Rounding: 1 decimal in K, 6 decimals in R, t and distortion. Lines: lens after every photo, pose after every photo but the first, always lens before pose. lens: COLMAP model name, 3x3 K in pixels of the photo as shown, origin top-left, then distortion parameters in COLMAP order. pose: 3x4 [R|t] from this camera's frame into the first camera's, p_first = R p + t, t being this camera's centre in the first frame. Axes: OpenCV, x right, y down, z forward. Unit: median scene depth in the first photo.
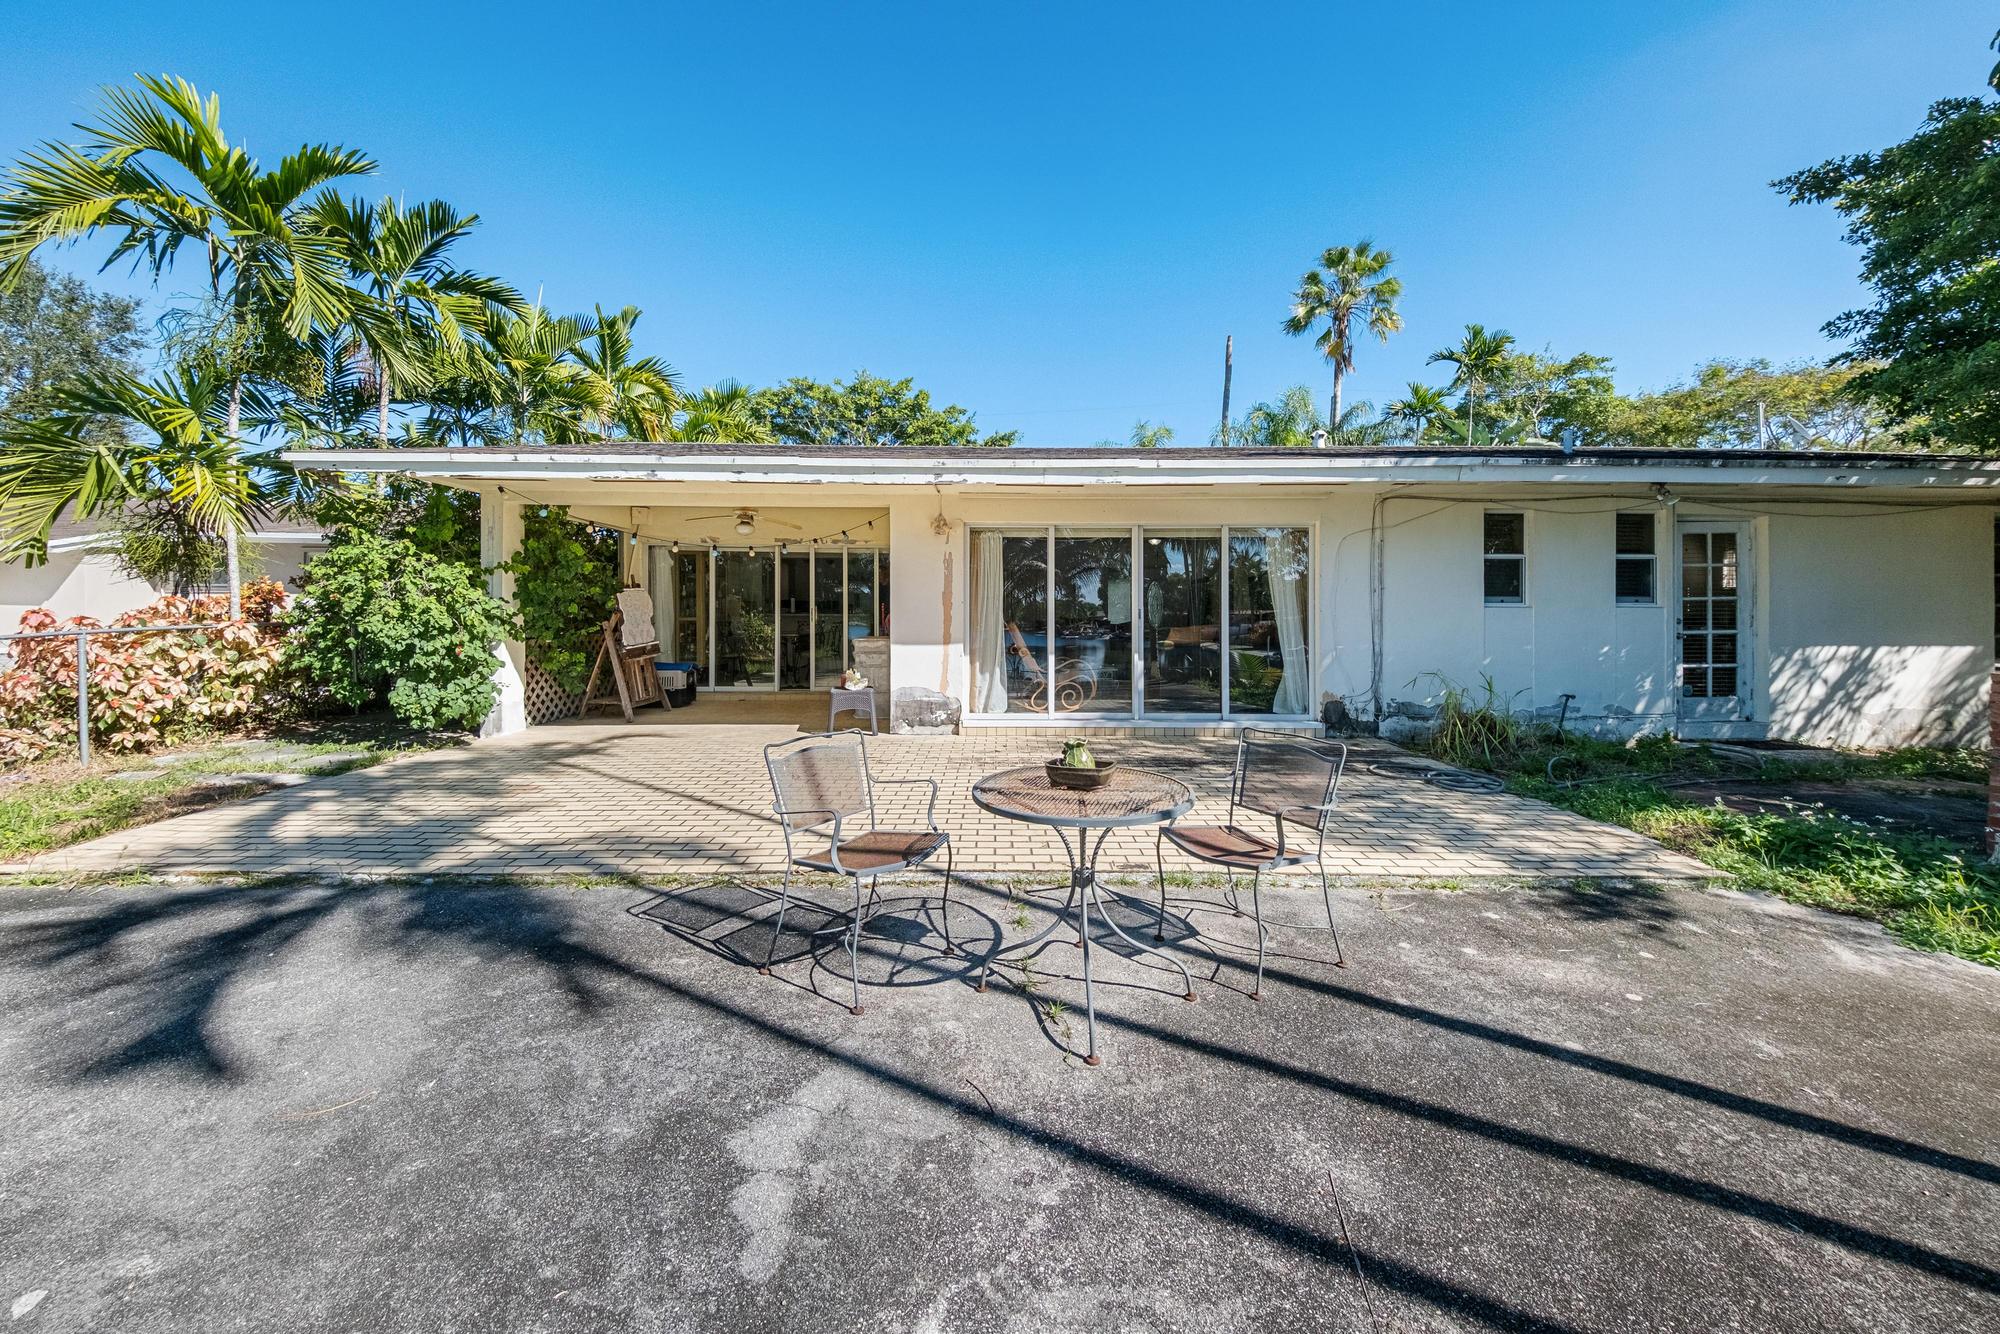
lens RADIAL K [[705.8, 0, 997.3], [0, 705.8, 612.8], [0, 0, 1]] dist [0.019949, -0.011408]
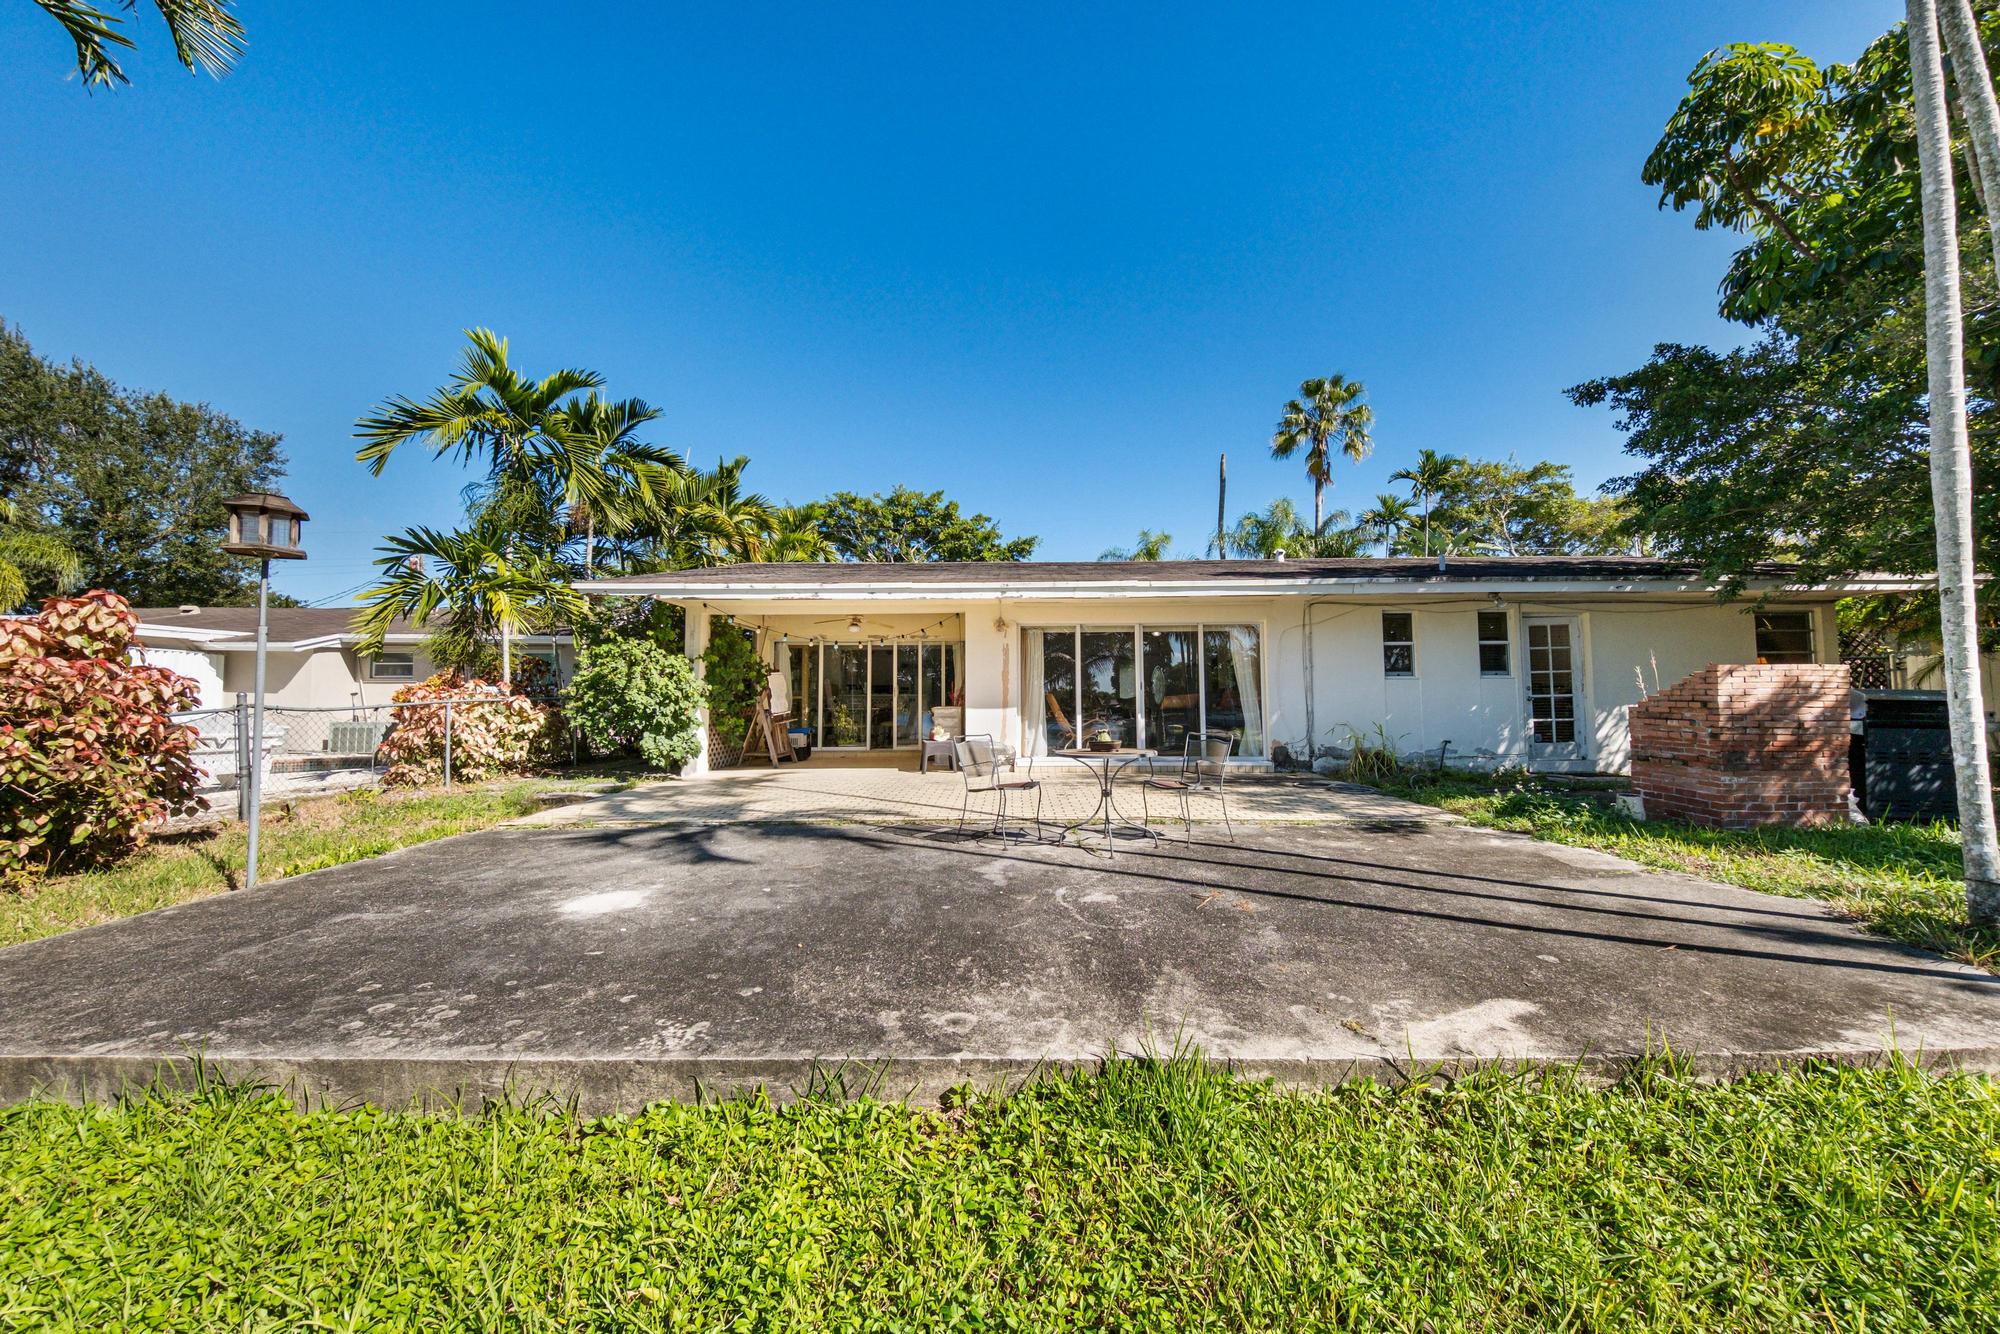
lens RADIAL K [[687.7, 0, 1000.0], [0, 687.7, 667.0], [0, 0, 1]] dist [0.031447, -0.014939]
pose [[0.999768, -0.009524, -0.019298, -0.054767], [0.008494, 0.998571, -0.052761, 0.033774], [0.019773, 0.052585, 0.998421, -0.390259]]
